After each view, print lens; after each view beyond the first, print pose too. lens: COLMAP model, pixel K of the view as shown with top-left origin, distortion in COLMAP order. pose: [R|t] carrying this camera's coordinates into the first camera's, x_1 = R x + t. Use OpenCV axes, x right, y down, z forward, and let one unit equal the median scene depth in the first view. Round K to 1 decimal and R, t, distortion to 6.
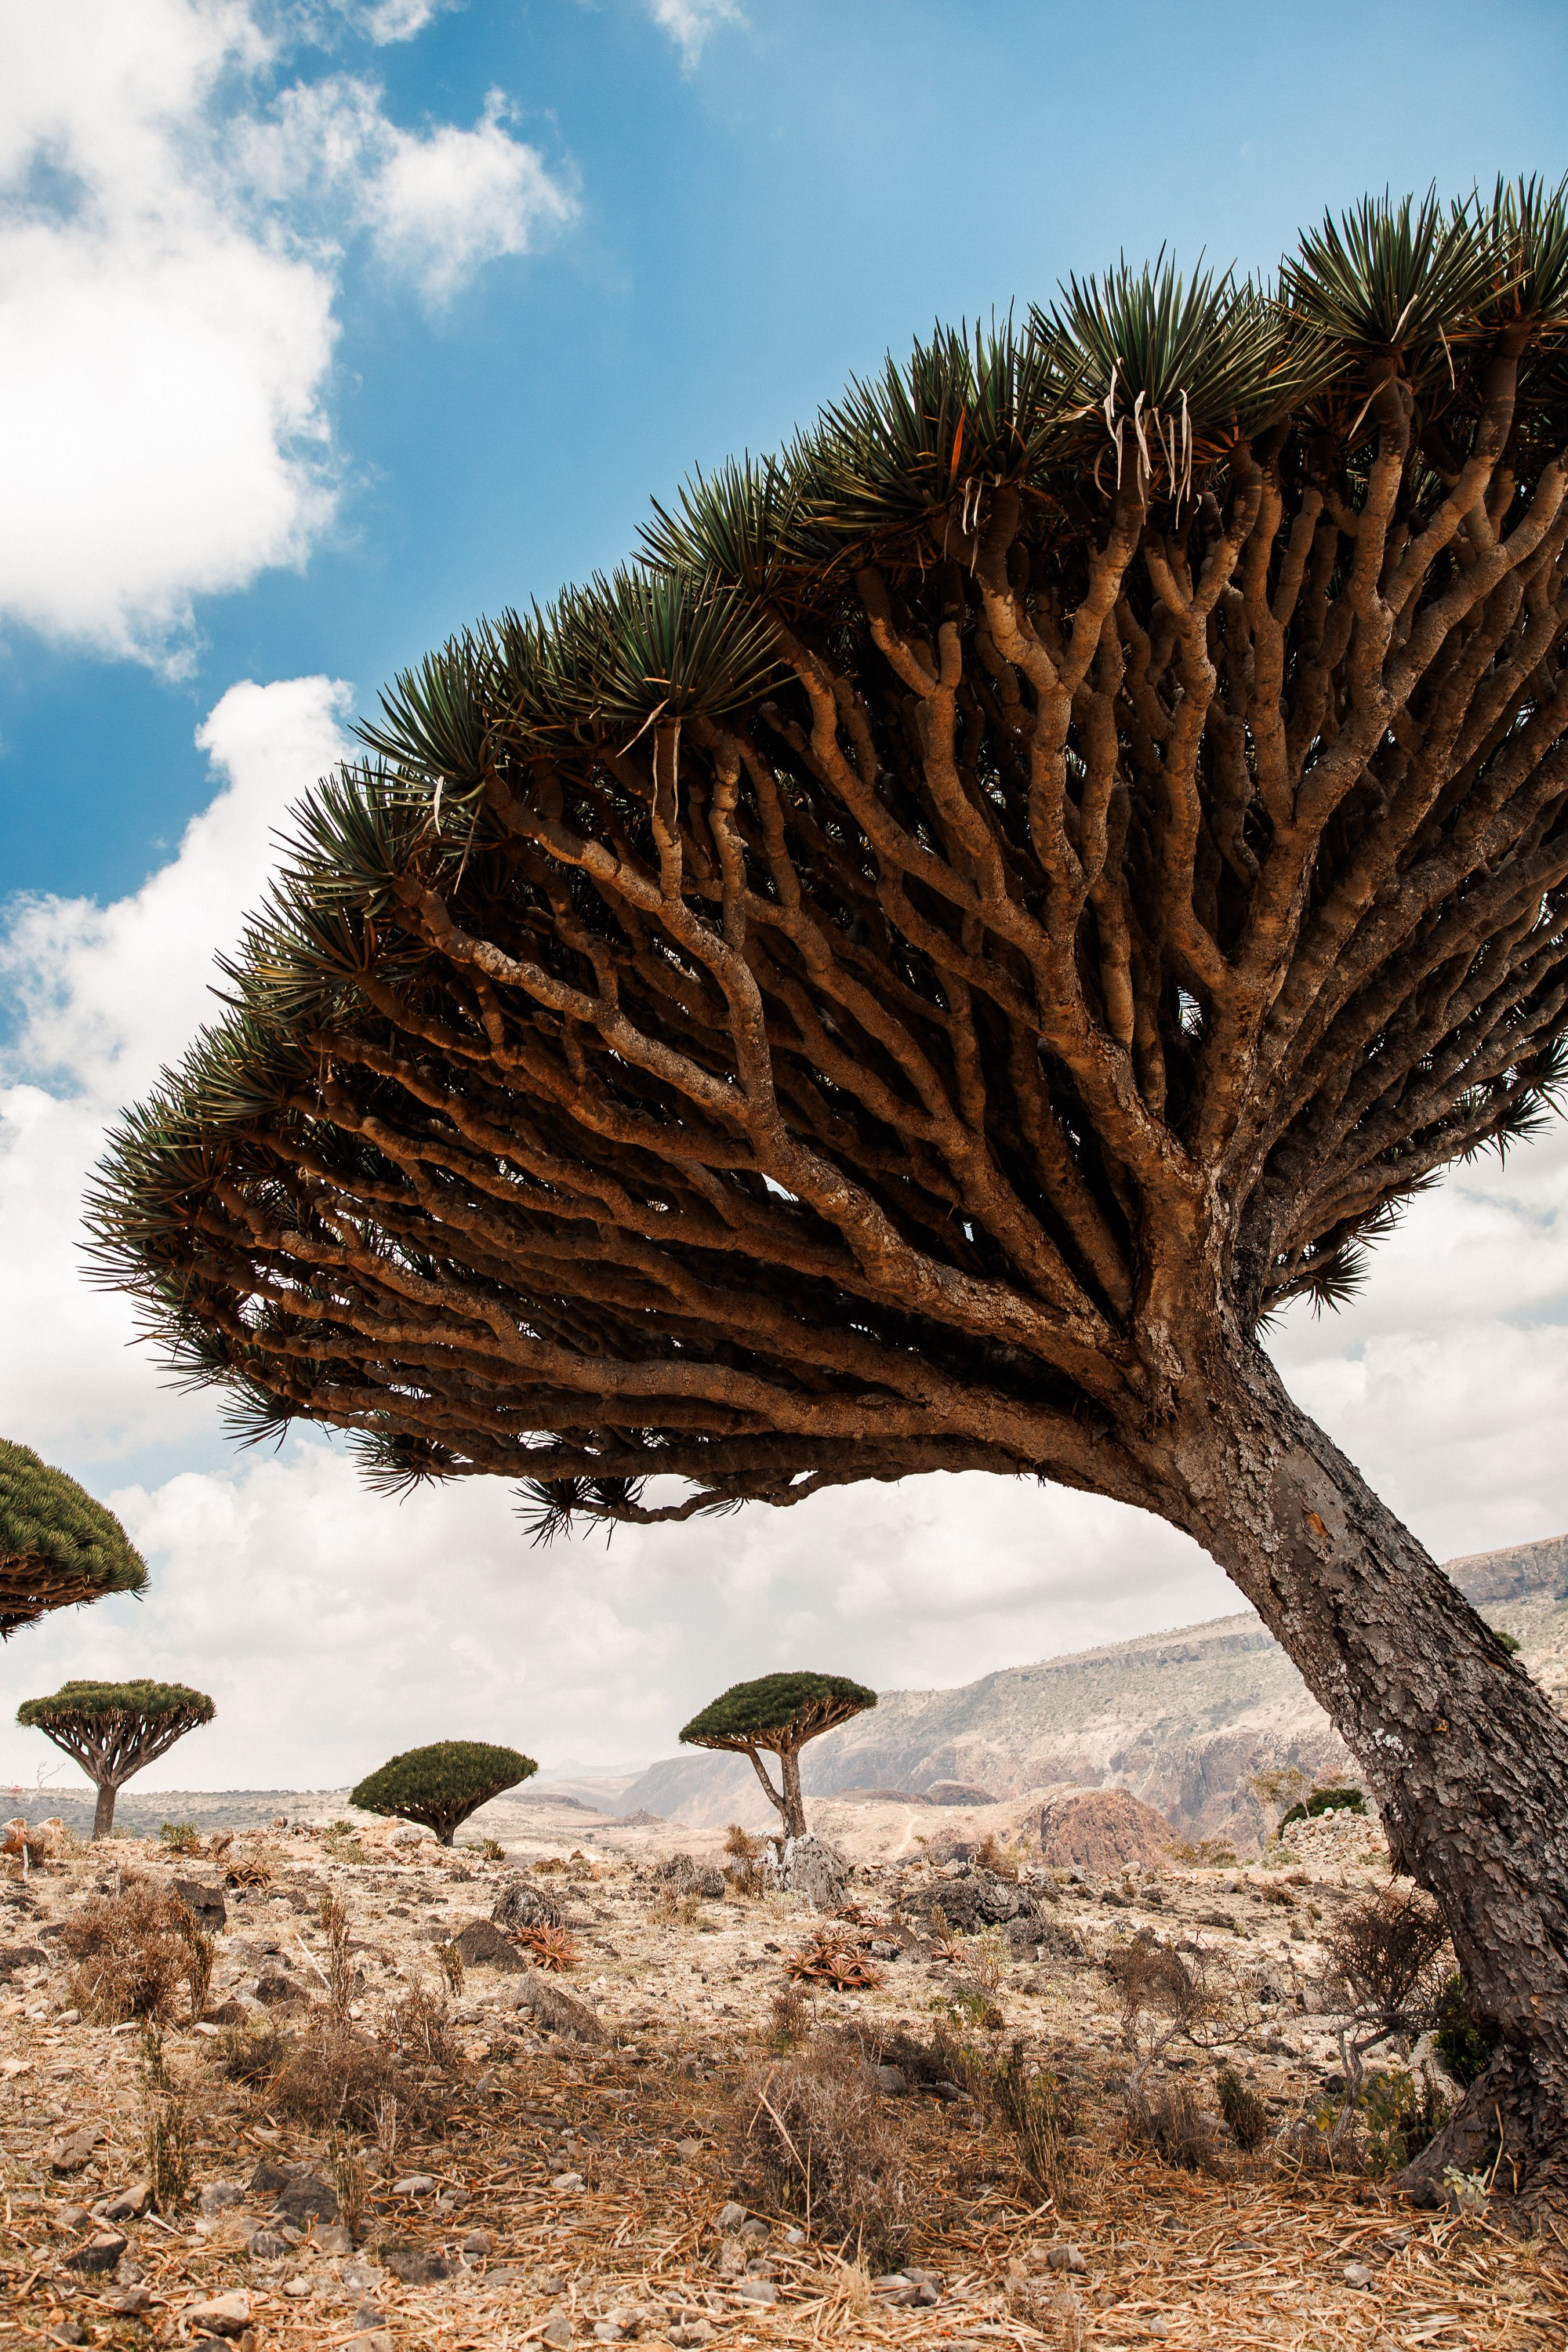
lens RADIAL K [[1613.4, 0, 784.5], [0, 1613.4, 1179.7], [0, 0, 1]] dist [-0.001782, 0.003385]
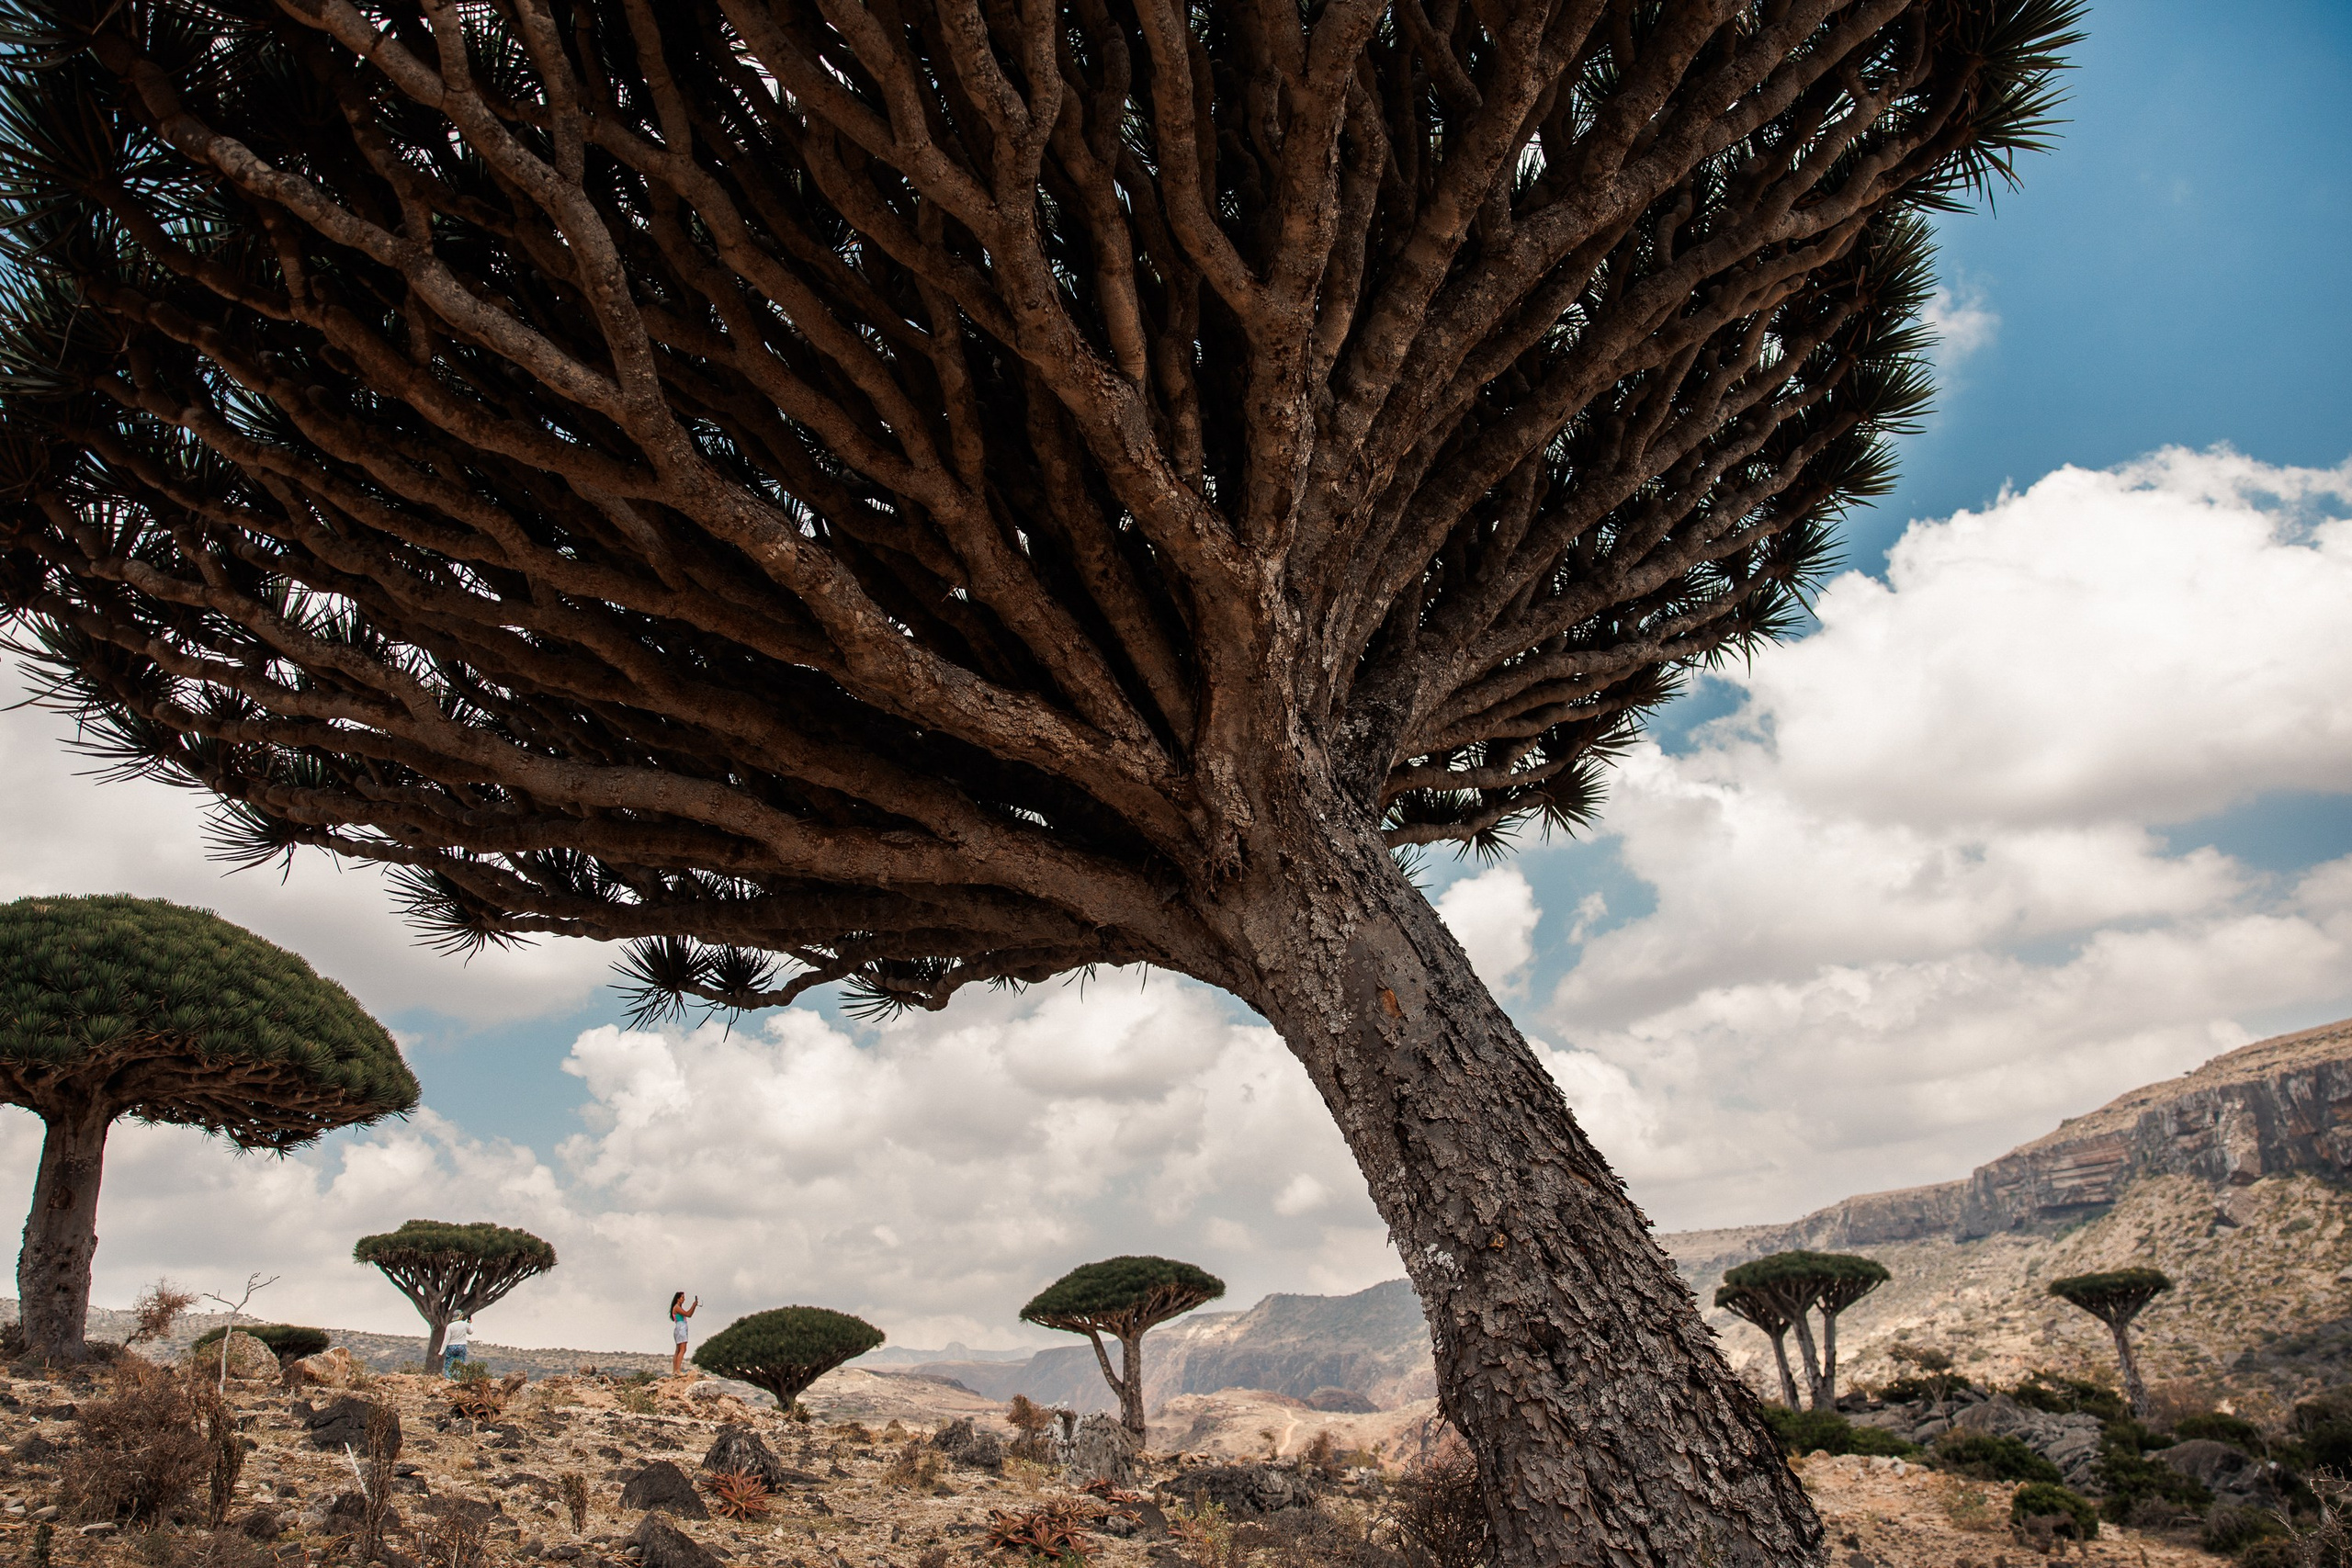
lens RADIAL K [[1613.2, 0, 1176.2], [0, 1613.2, 780.1], [0, 0, 1]] dist [-0.001782, 0.003385]
pose [[0.998254, 0.056155, -0.018314, 0.223787], [-0.056123, 0.998421, 0.002249, 0.100465], [0.018412, -0.001217, 0.999830, 0.155351]]
